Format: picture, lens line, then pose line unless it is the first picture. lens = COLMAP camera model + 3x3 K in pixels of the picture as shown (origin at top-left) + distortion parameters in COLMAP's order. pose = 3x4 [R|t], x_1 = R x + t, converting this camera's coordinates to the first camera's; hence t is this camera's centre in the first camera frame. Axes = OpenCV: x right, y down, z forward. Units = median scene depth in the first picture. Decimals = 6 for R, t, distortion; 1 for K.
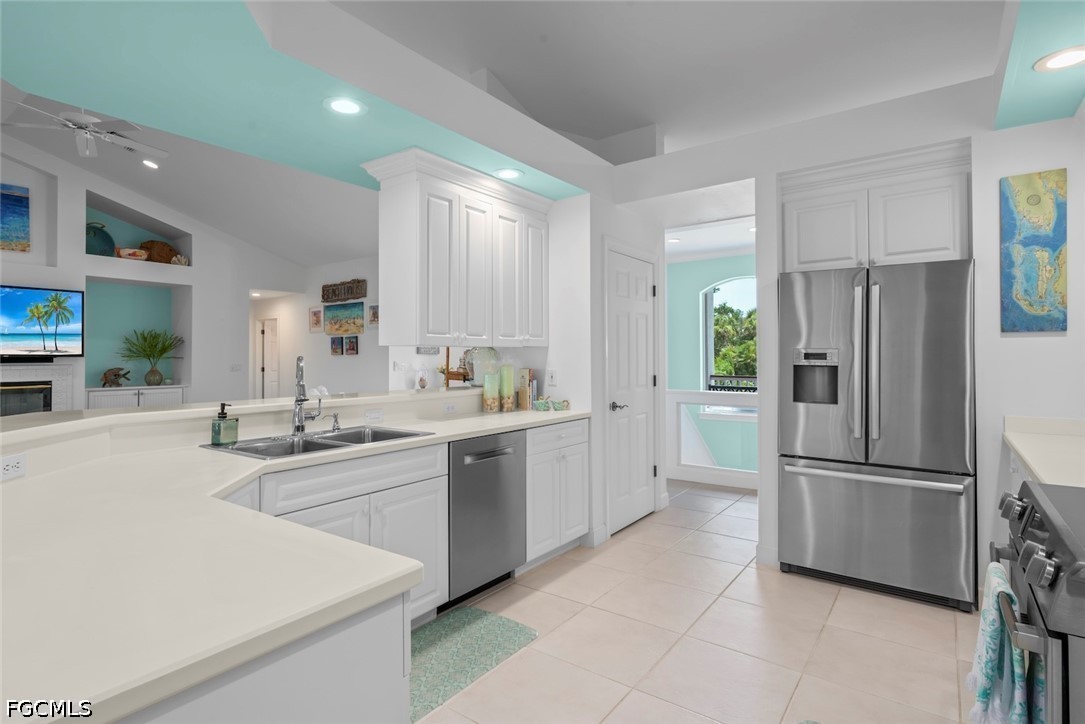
lens RADIAL K [[548.4, 0, 541.2], [0, 548.4, 351.1], [0, 0, 1]] dist [0.001282, 0.000375]
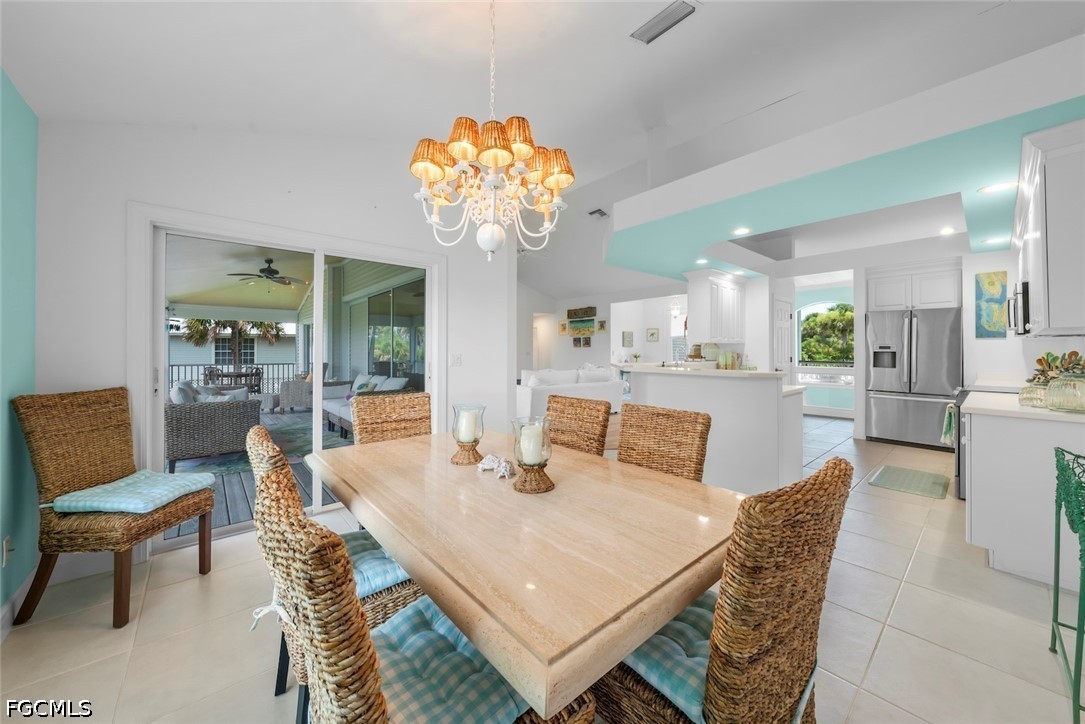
lens RADIAL K [[393.6, 0, 543.8], [0, 393.6, 346.9], [0, 0, 1]] dist [-0.000024, -0.000033]
pose [[0.976201, 0.003968, -0.216833, -0.477978], [-0.003321, 0.999989, 0.003348, 0.004862], [0.216844, -0.002548, 0.976203, -0.821604]]
